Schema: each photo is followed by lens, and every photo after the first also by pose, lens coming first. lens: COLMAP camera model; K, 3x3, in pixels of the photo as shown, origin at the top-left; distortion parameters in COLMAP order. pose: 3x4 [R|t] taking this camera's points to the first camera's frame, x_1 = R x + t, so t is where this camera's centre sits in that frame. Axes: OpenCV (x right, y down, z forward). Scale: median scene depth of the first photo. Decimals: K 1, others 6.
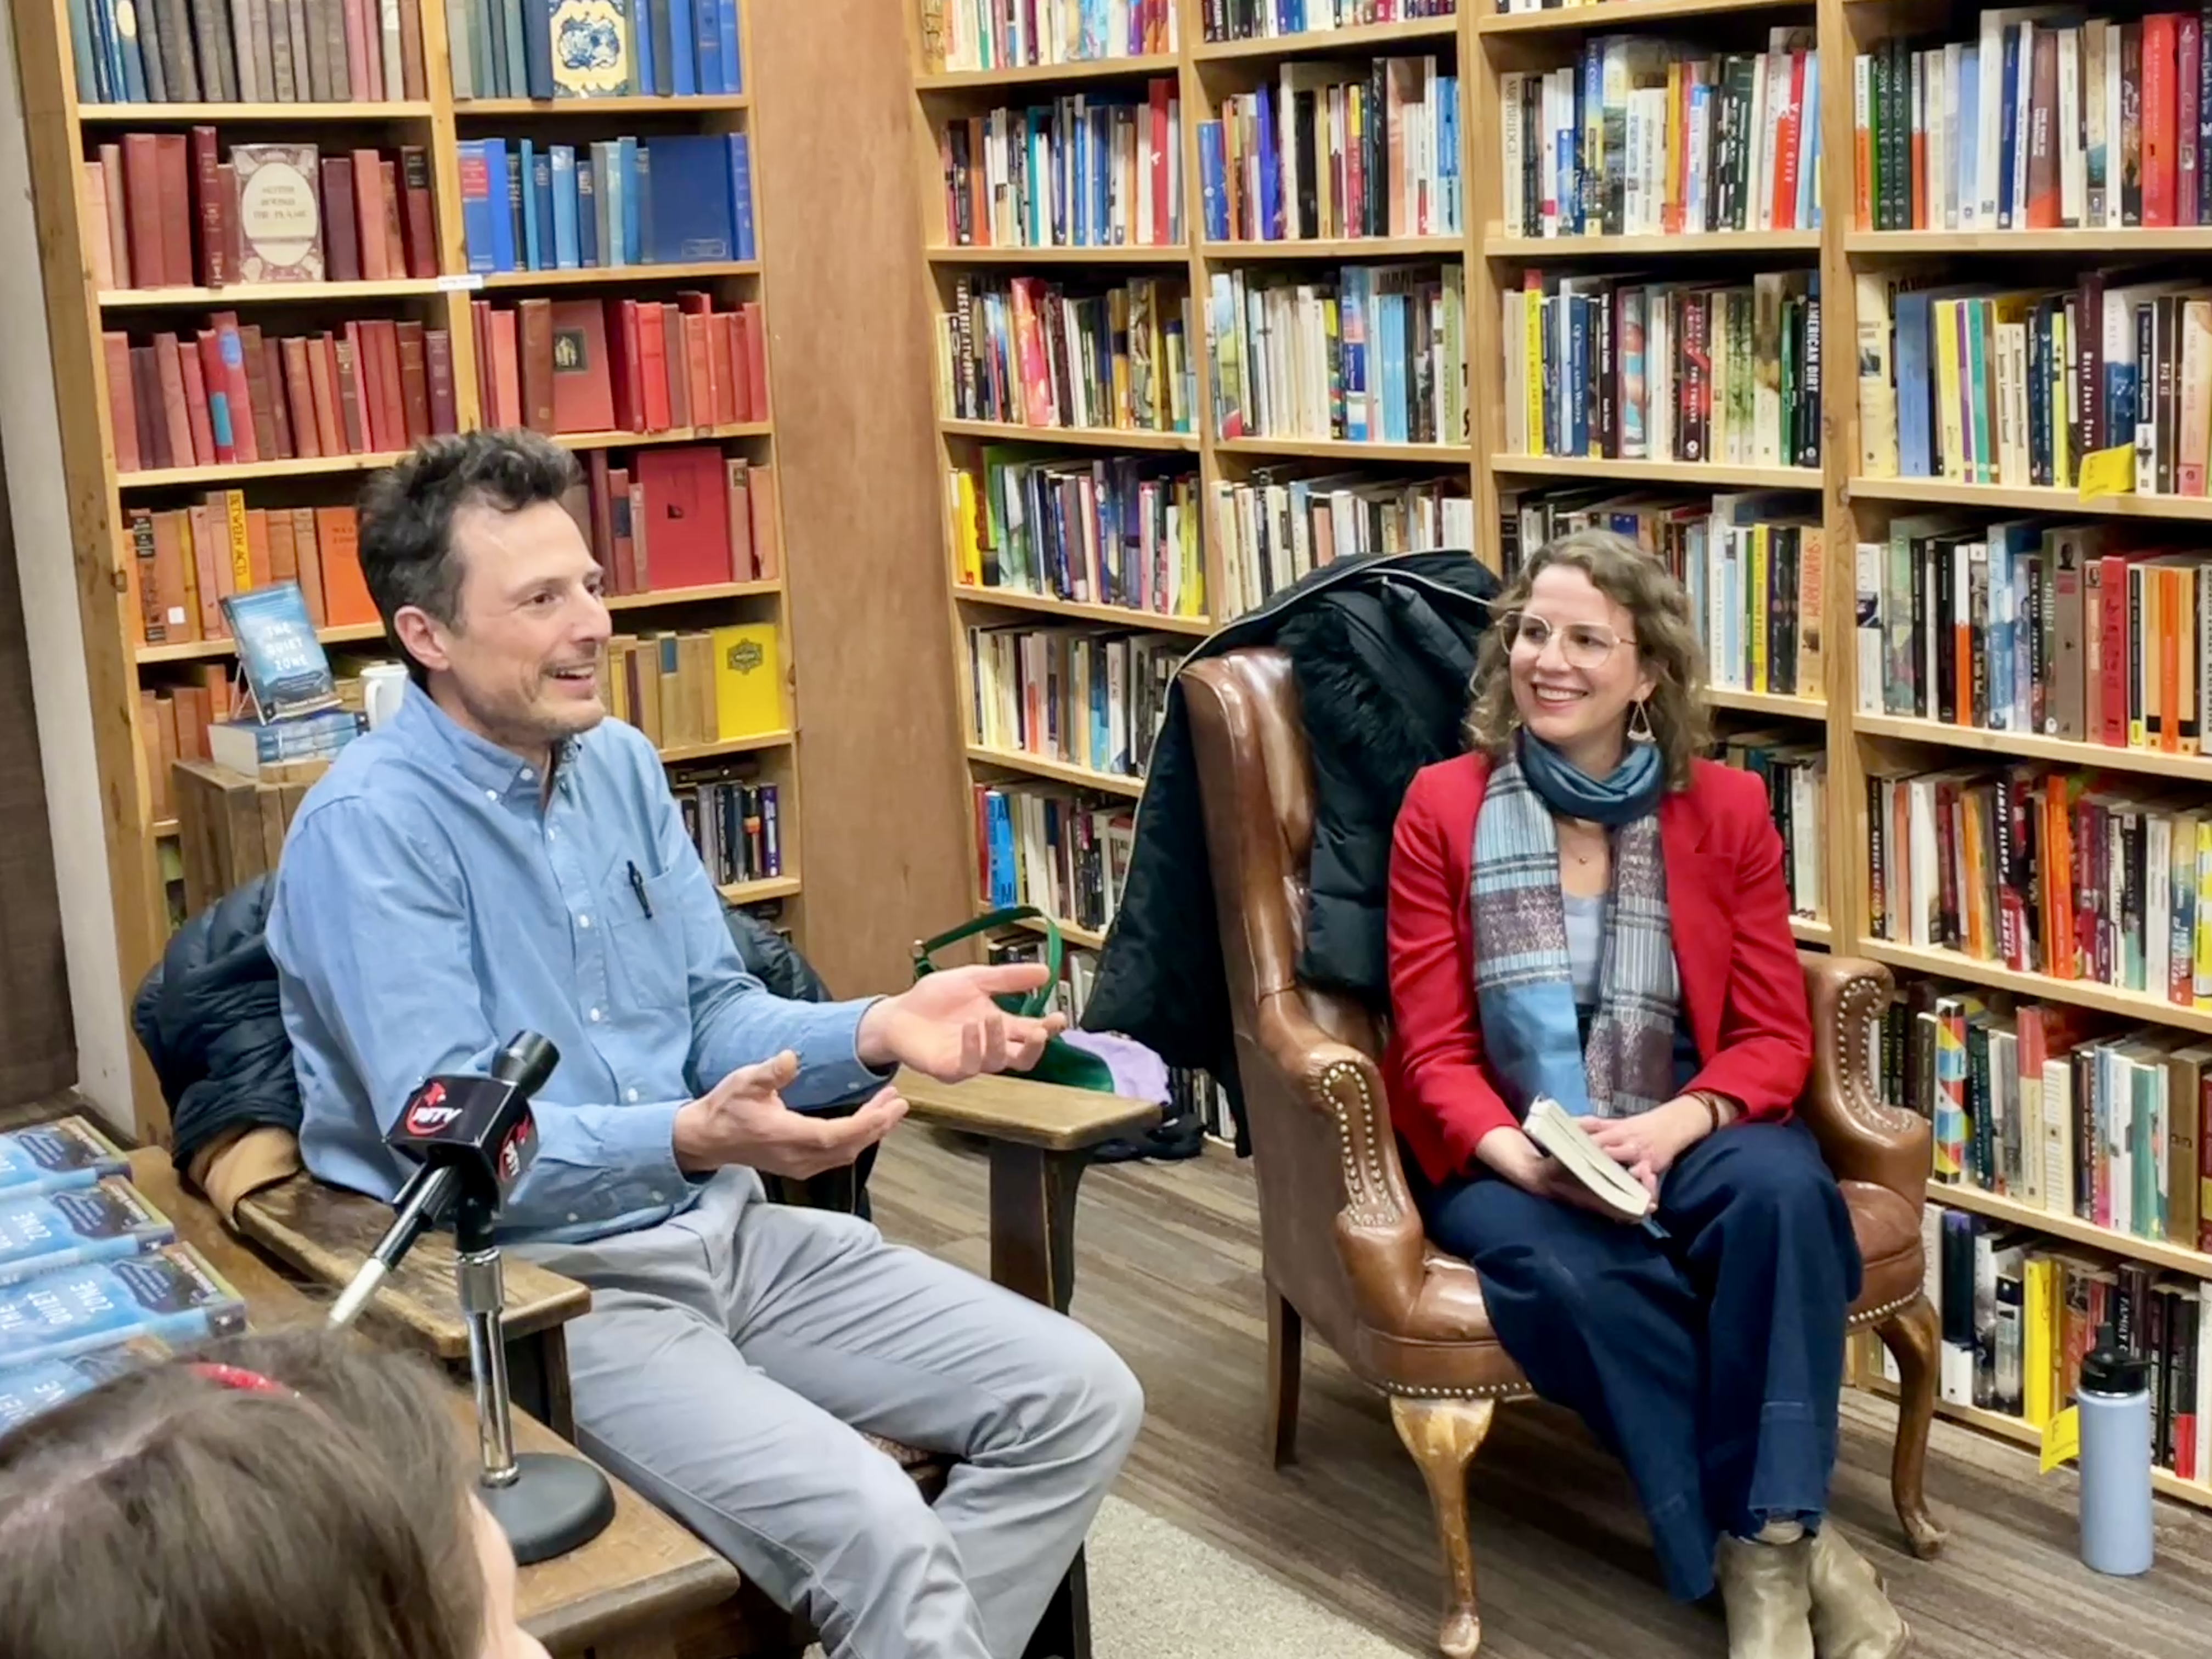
lens RADIAL K [[3142.6, 0, 1106.0], [0, 3142.6, 829.5], [0, 0, 1]] dist [0.151704, -0.106474]
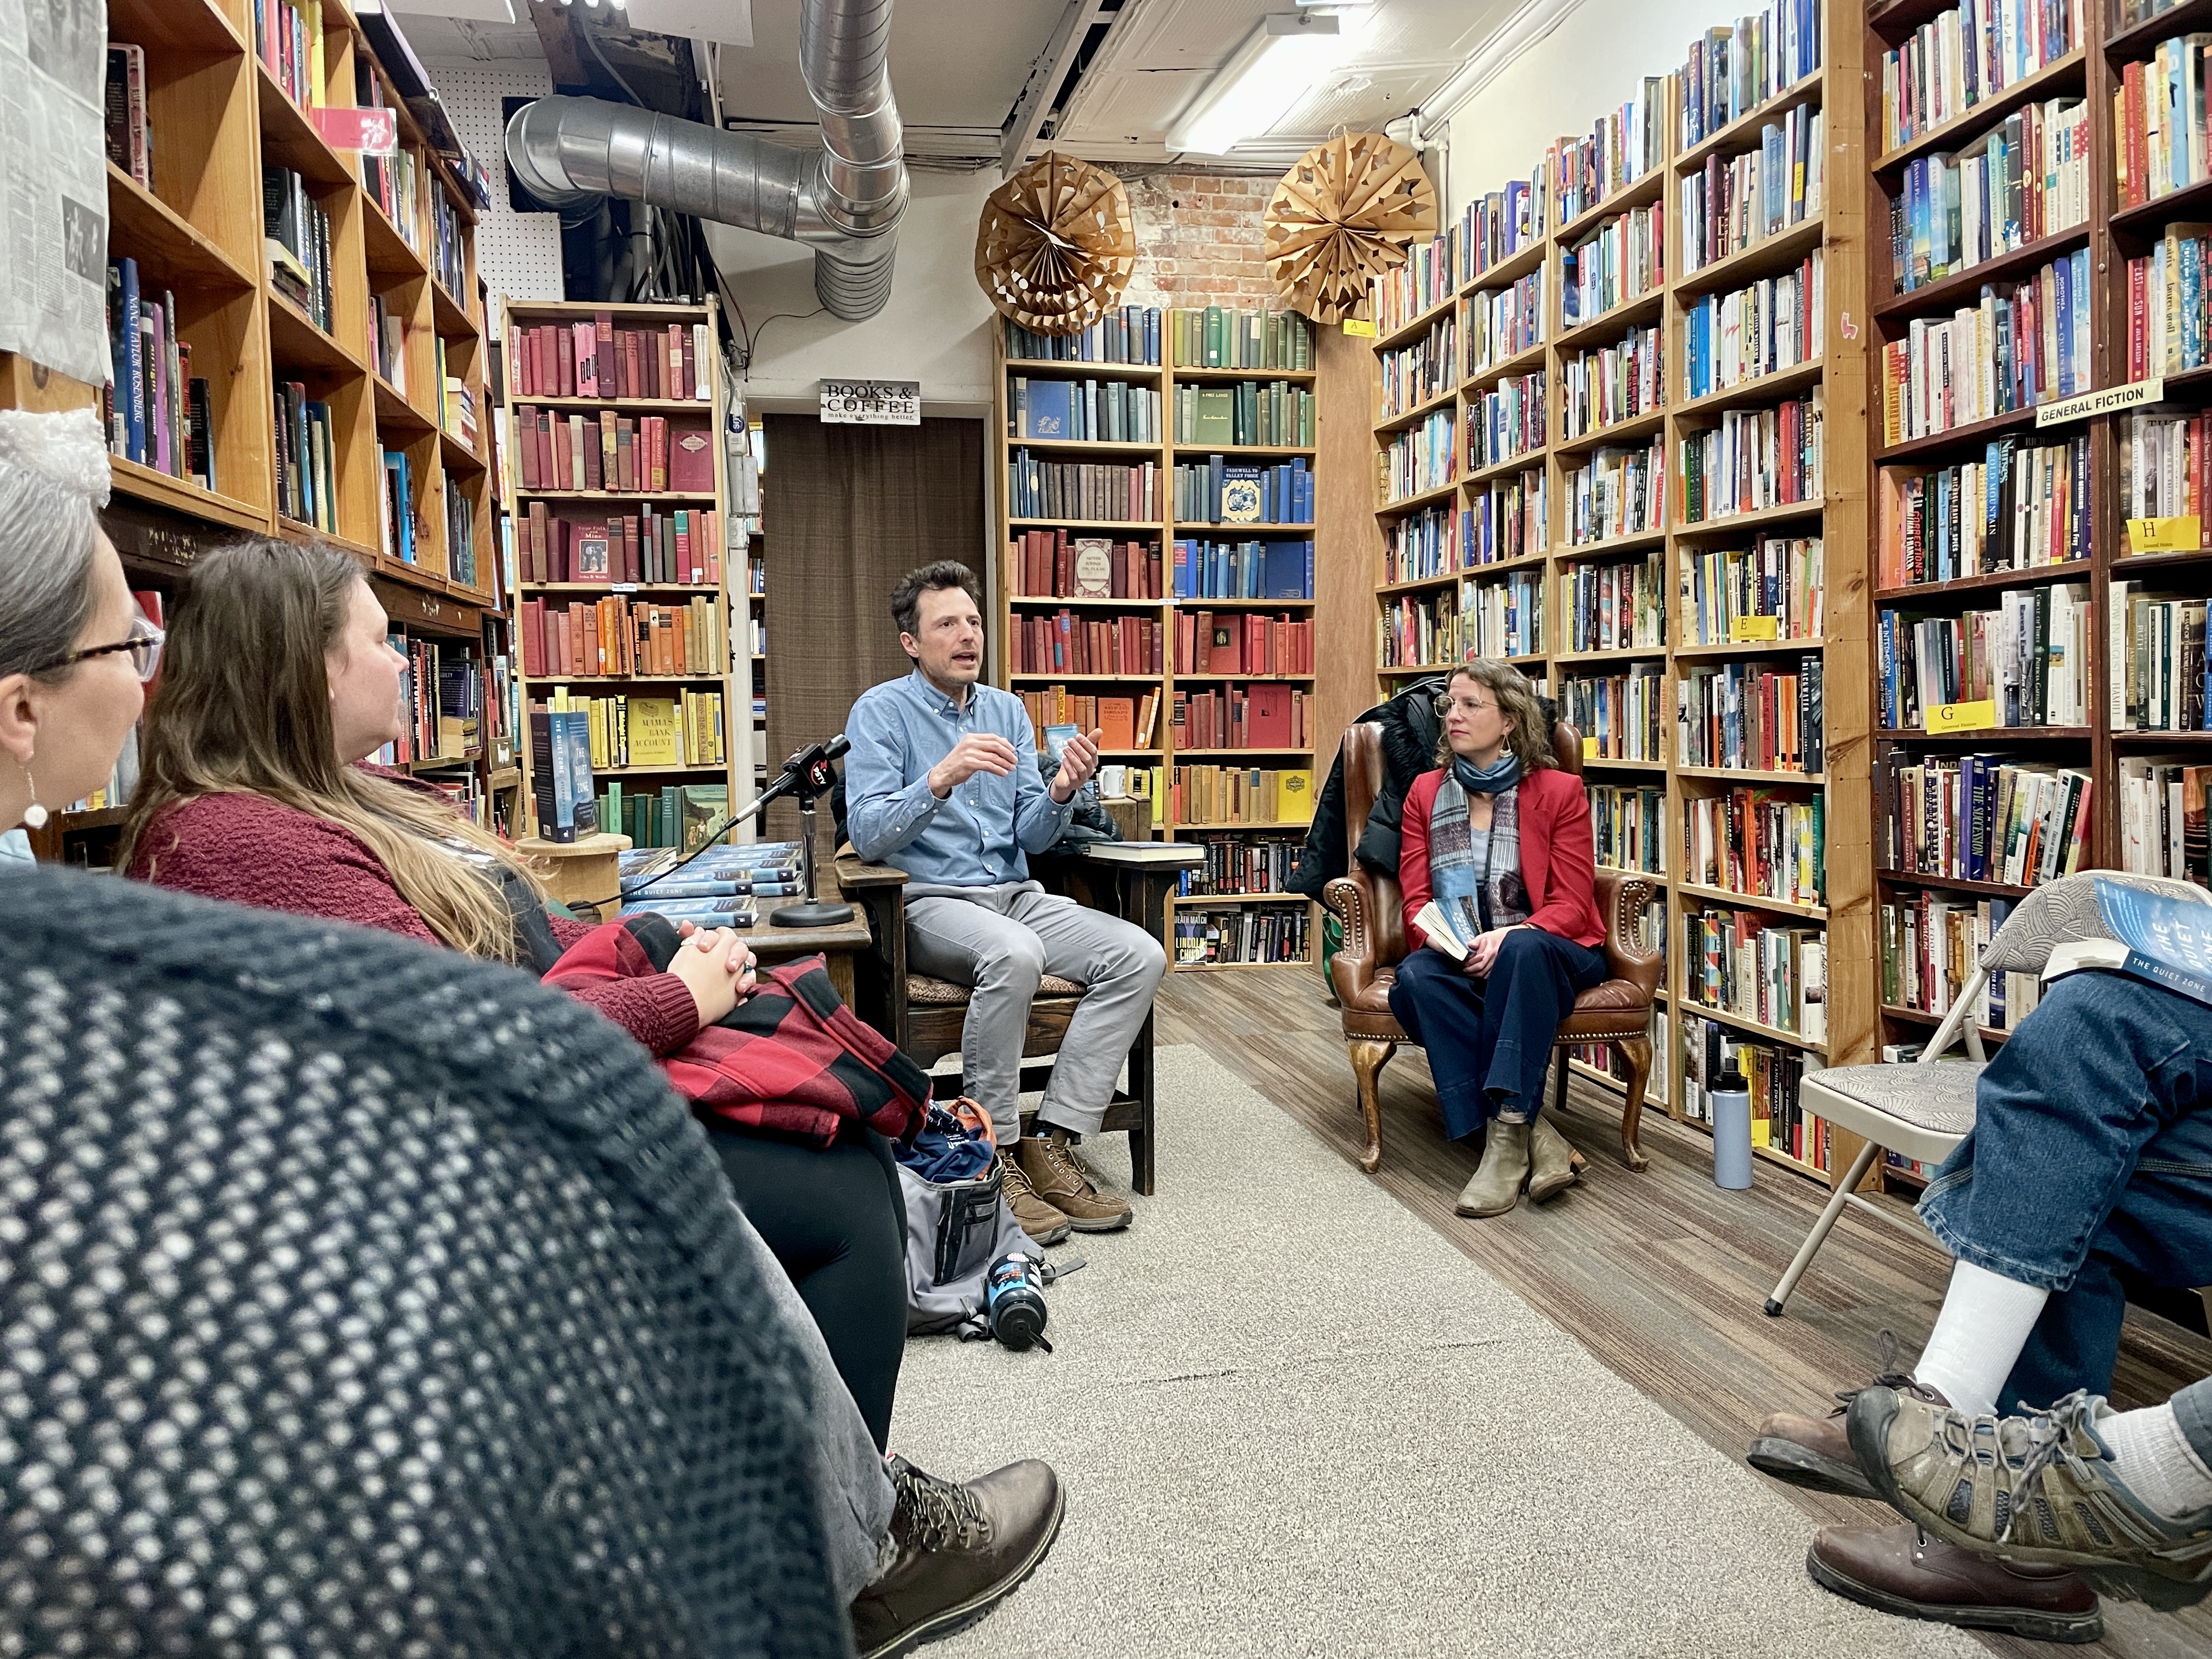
lens RADIAL K [[1646.6, 0, 1106.0], [0, 1646.6, 829.5], [0, 0, 1]] dist [0.091222, 0.000767]
pose [[0.916466, 0.070563, -0.393842, 0.295458], [-0.114471, 0.989423, -0.089101, 0.126093], [0.383389, 0.126742, 0.914849, -0.085026]]
